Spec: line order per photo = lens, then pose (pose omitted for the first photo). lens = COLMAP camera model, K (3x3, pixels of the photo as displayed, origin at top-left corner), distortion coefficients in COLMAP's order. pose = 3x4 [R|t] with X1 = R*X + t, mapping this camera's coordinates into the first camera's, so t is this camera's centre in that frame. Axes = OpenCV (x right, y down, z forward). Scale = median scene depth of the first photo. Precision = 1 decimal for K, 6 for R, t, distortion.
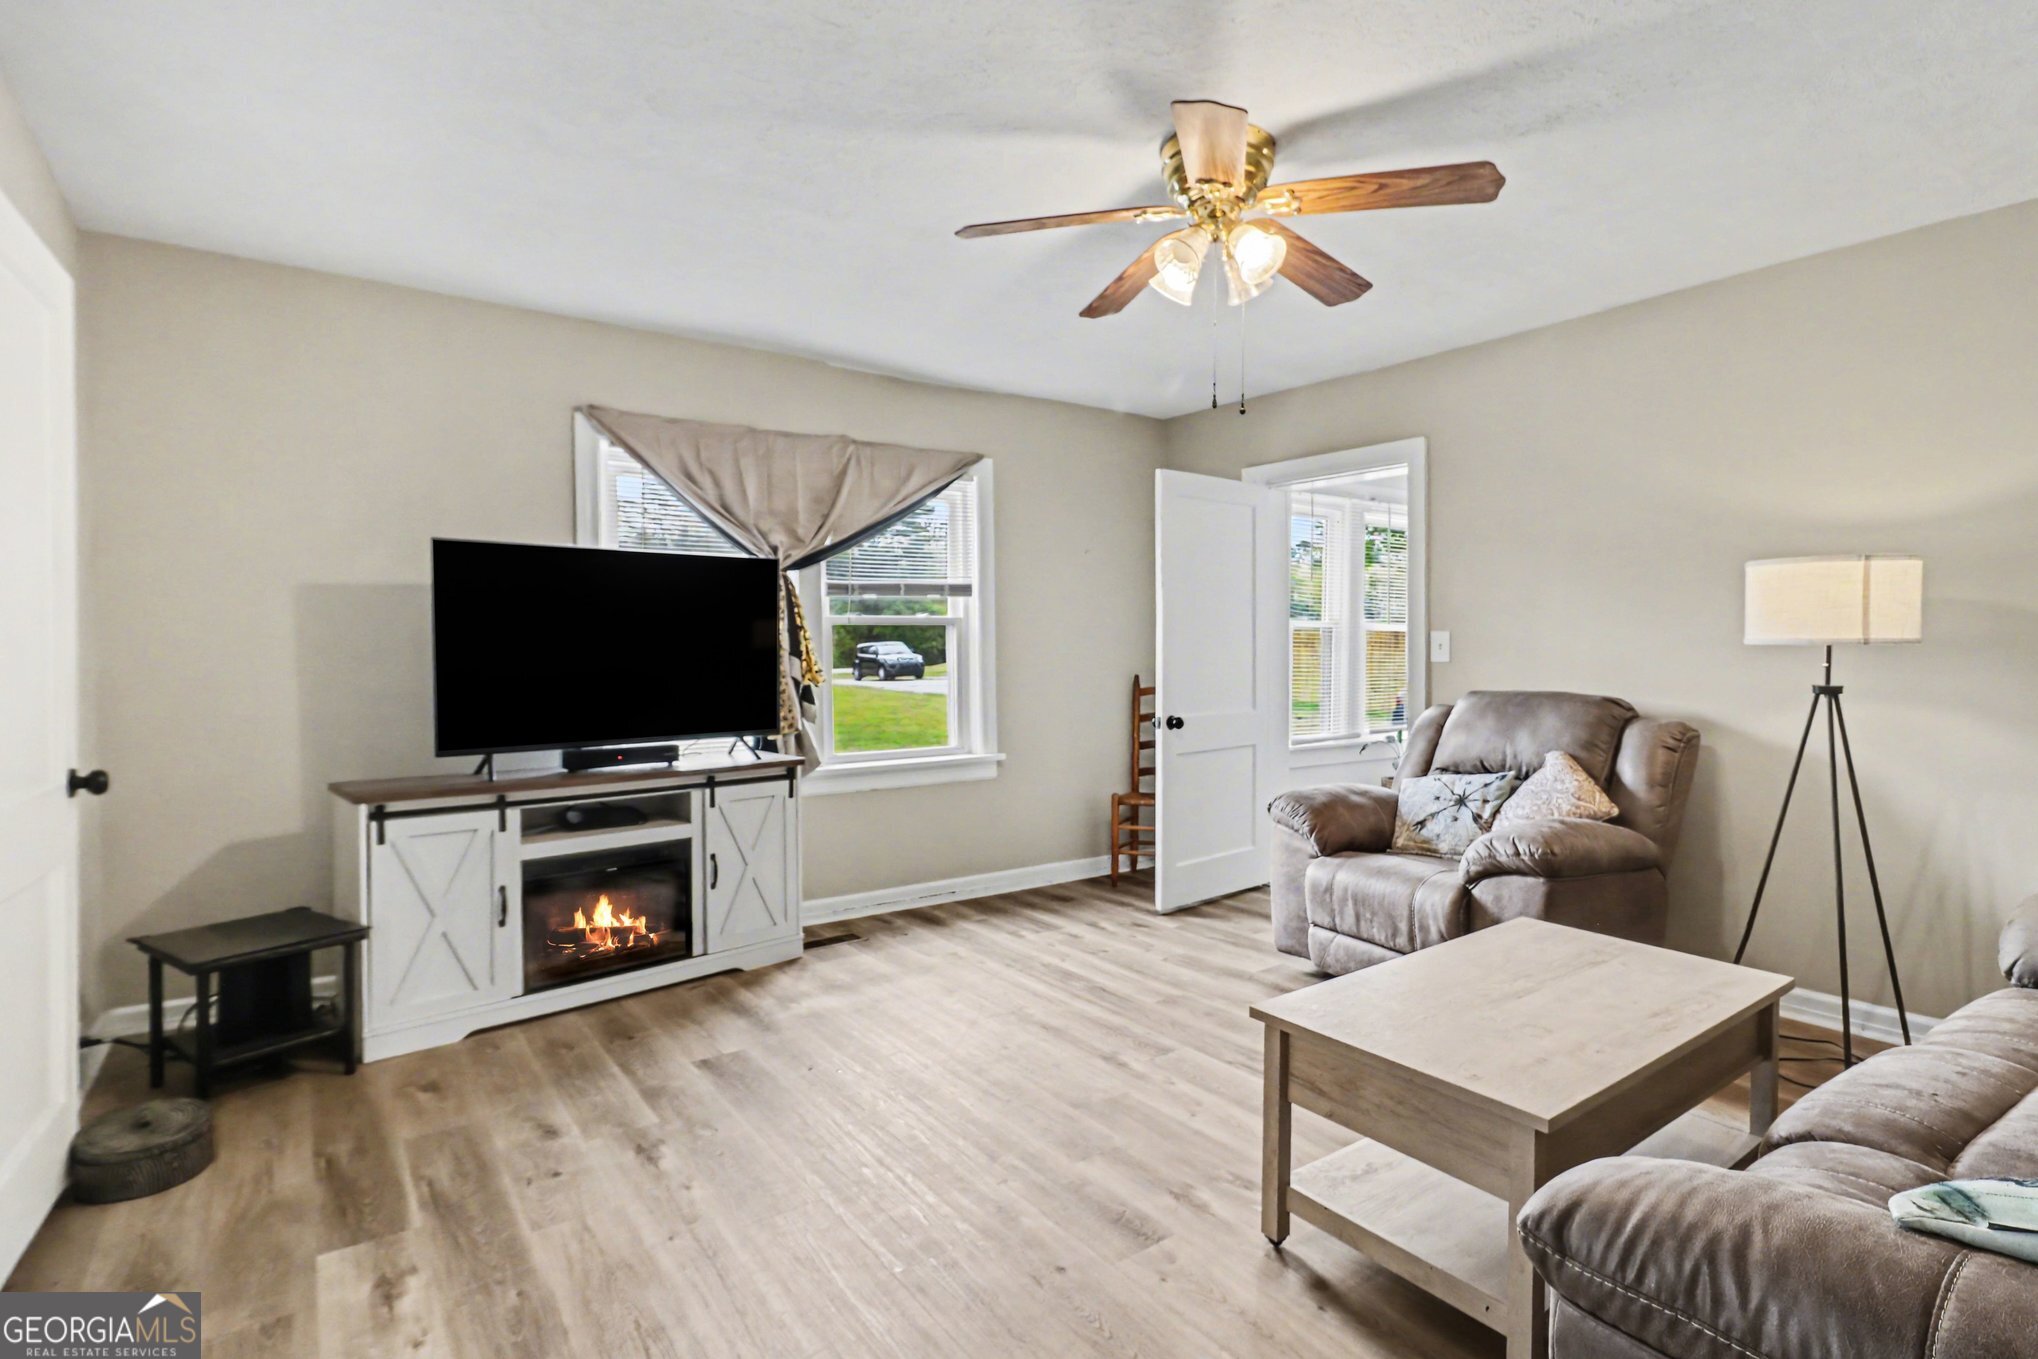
lens RADIAL K [[983.1, 0, 1020.5], [0, 983.1, 672.7], [0, 0, 1]] dist [-0.038557, 0.000876]
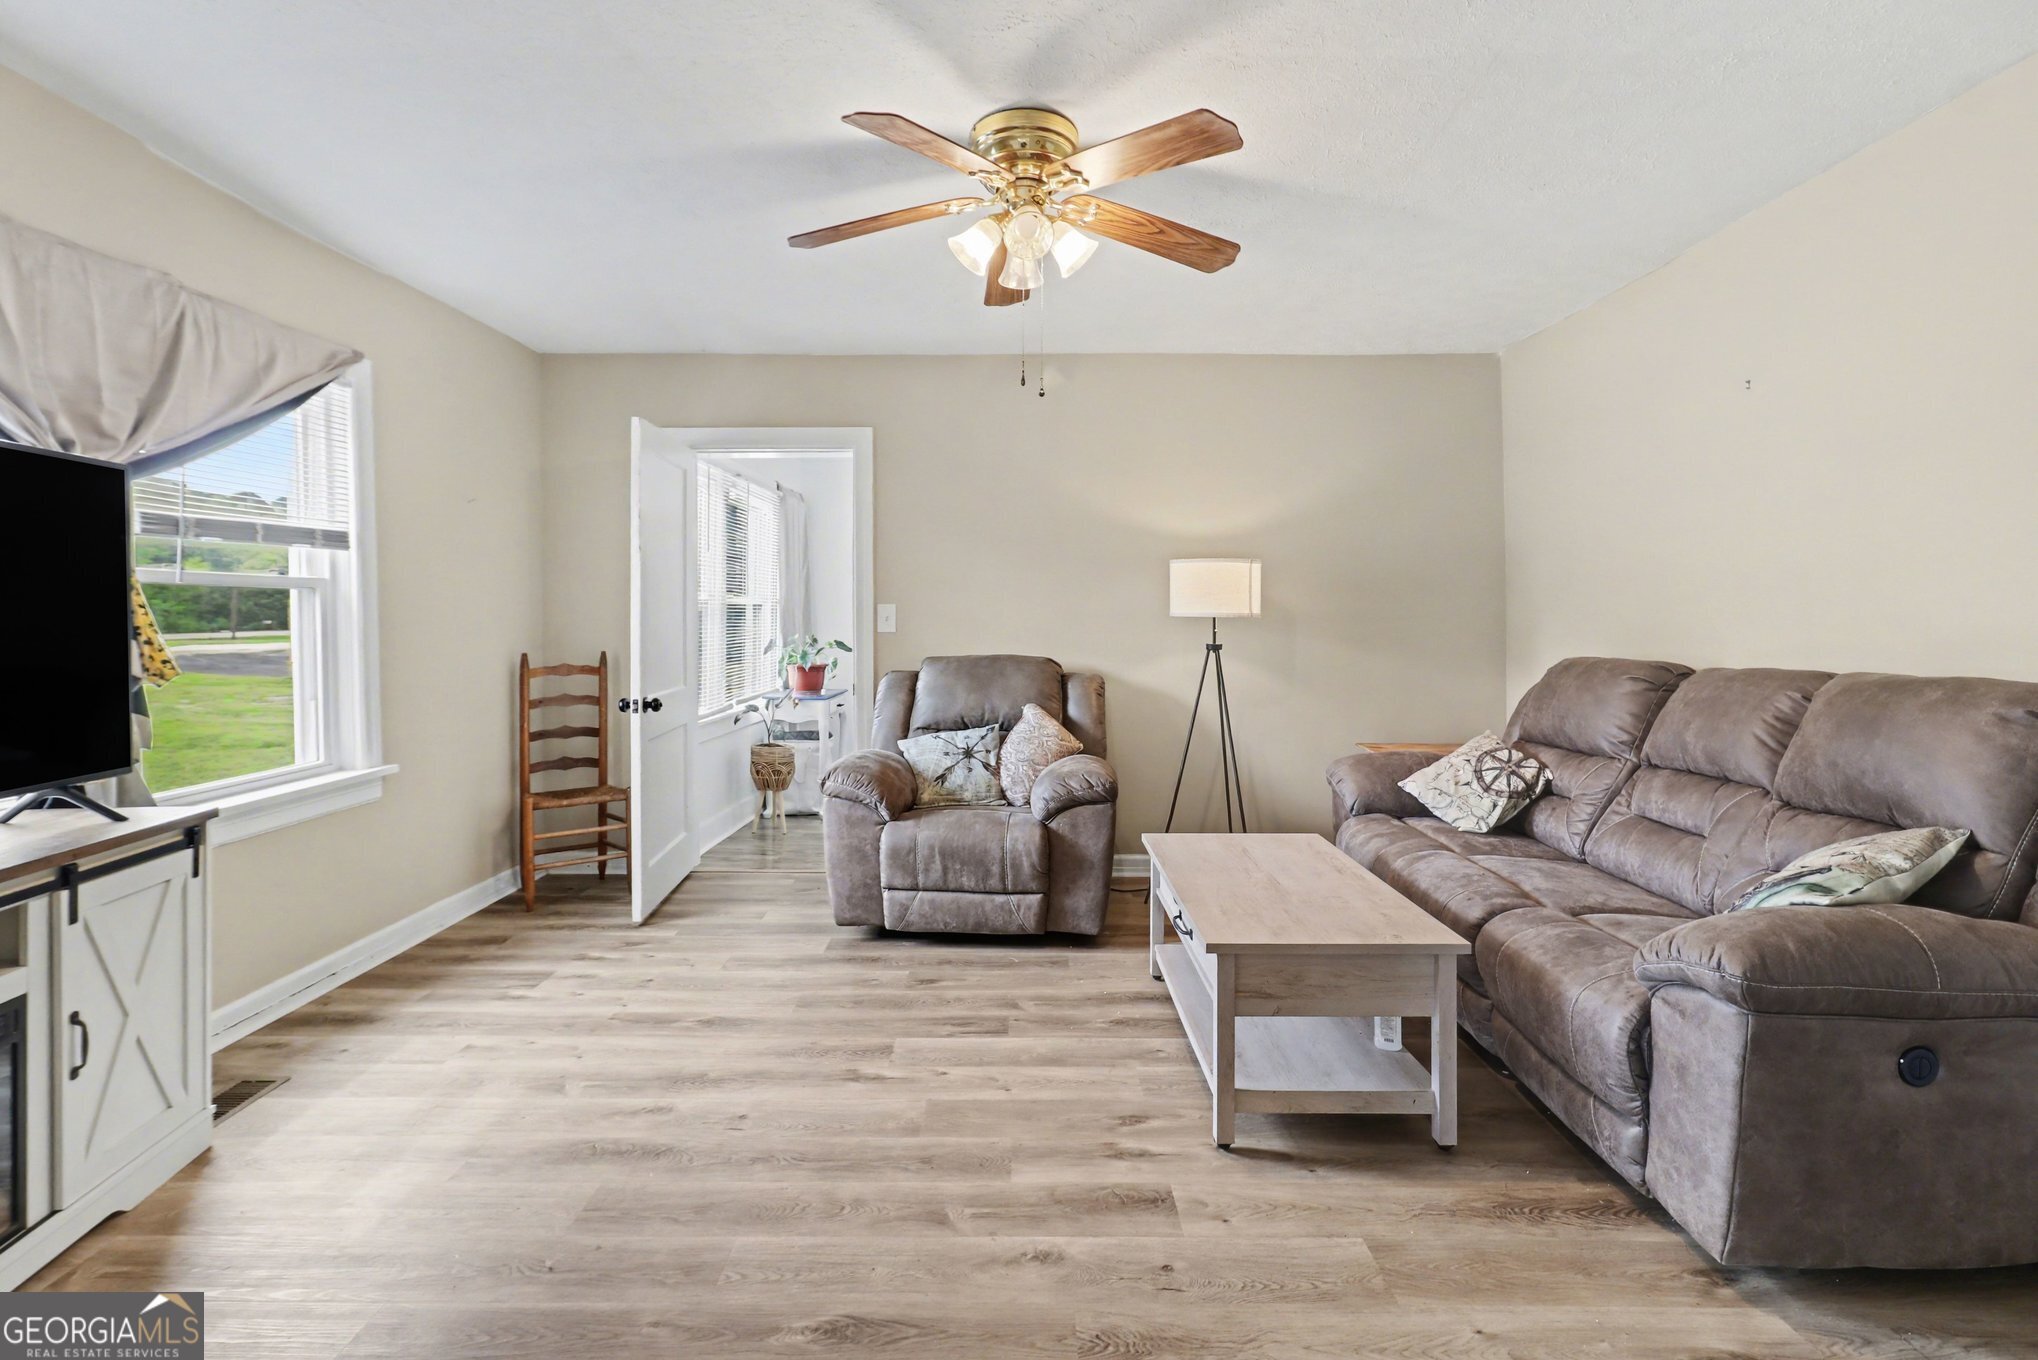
lens RADIAL K [[952.9, 0, 998.0], [0, 952.9, 633.1], [0, 0, 1]] dist [-0.015929, 0.000607]
pose [[0.598554, -0.012793, 0.800980, -0.420770], [0.020502, 0.999790, 0.000648, -0.010226], [-0.800820, 0.016034, 0.598690, 0.291657]]
